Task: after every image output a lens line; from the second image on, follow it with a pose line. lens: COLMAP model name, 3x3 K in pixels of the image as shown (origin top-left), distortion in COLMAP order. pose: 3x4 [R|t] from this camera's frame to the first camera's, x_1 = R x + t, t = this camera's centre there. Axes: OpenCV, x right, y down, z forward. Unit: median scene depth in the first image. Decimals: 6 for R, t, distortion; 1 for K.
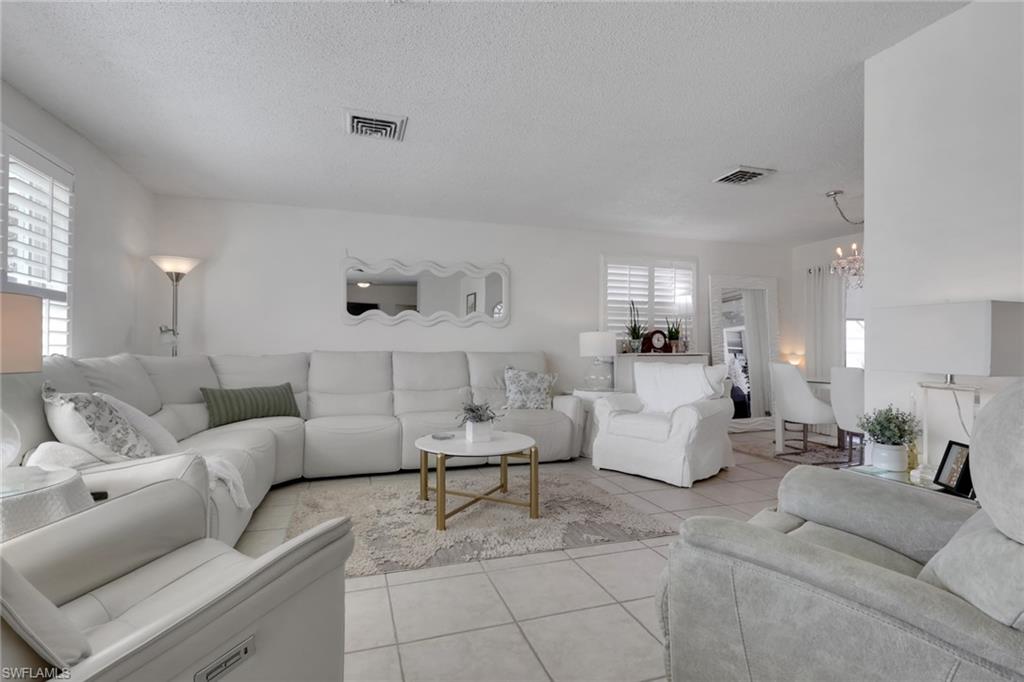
lens RADIAL K [[484.8, 0, 507.6], [0, 484.8, 346.9], [0, 0, 1]] dist [-0.001424, 0.000293]
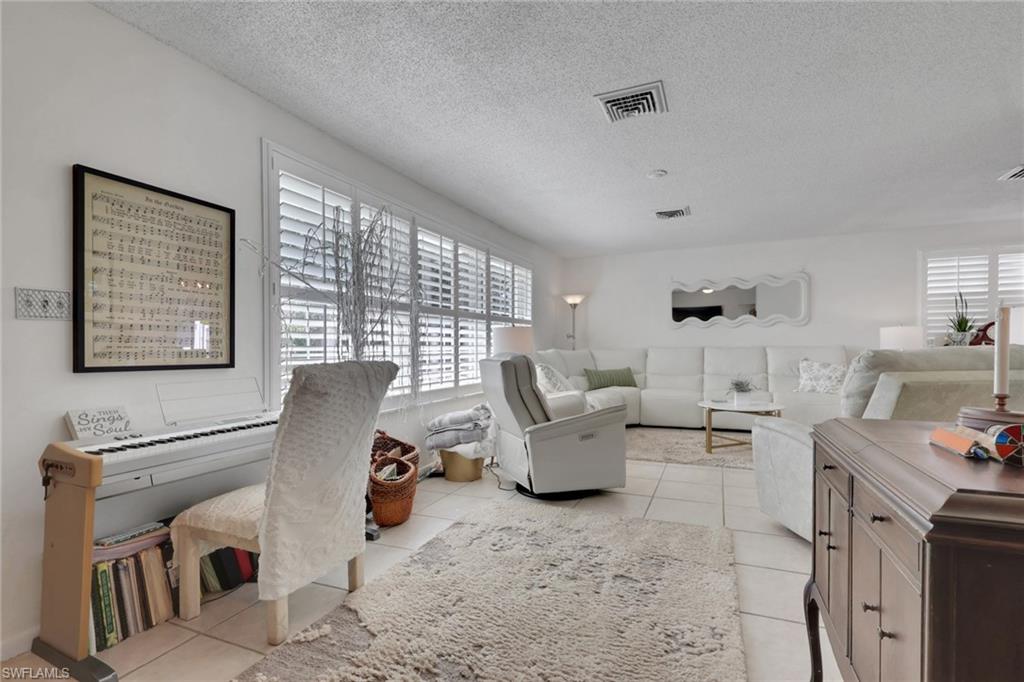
lens RADIAL K [[484.8, 0, 515.2], [0, 484.8, 363.2], [0, 0, 1]] dist [-0.001424, 0.000293]
pose [[0.749021, 0.010070, -0.662470, 0.300283], [0.014675, 0.999387, 0.031784, 0.004518], [0.662384, -0.033529, 0.748414, -0.431591]]
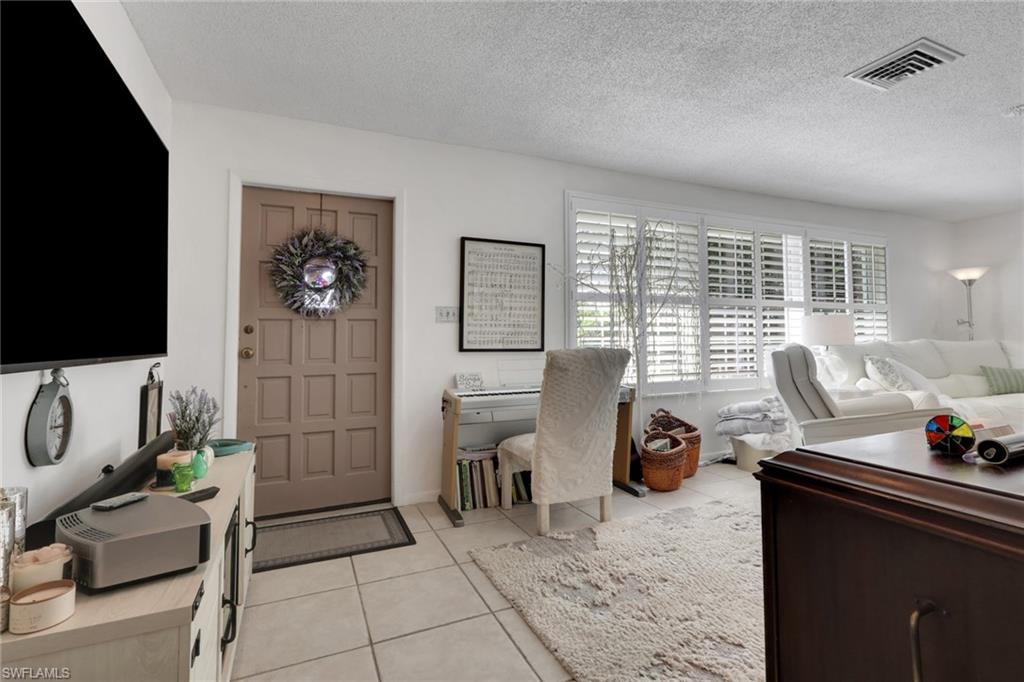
lens RADIAL K [[484.8, 0, 502.9], [0, 484.8, 332.0], [0, 0, 1]] dist [-0.001424, 0.000293]
pose [[0.086720, -0.020632, -0.996019, 0.490935], [0.009665, 0.999756, -0.019868, 0.005361], [0.996186, -0.007904, 0.086898, -0.367978]]
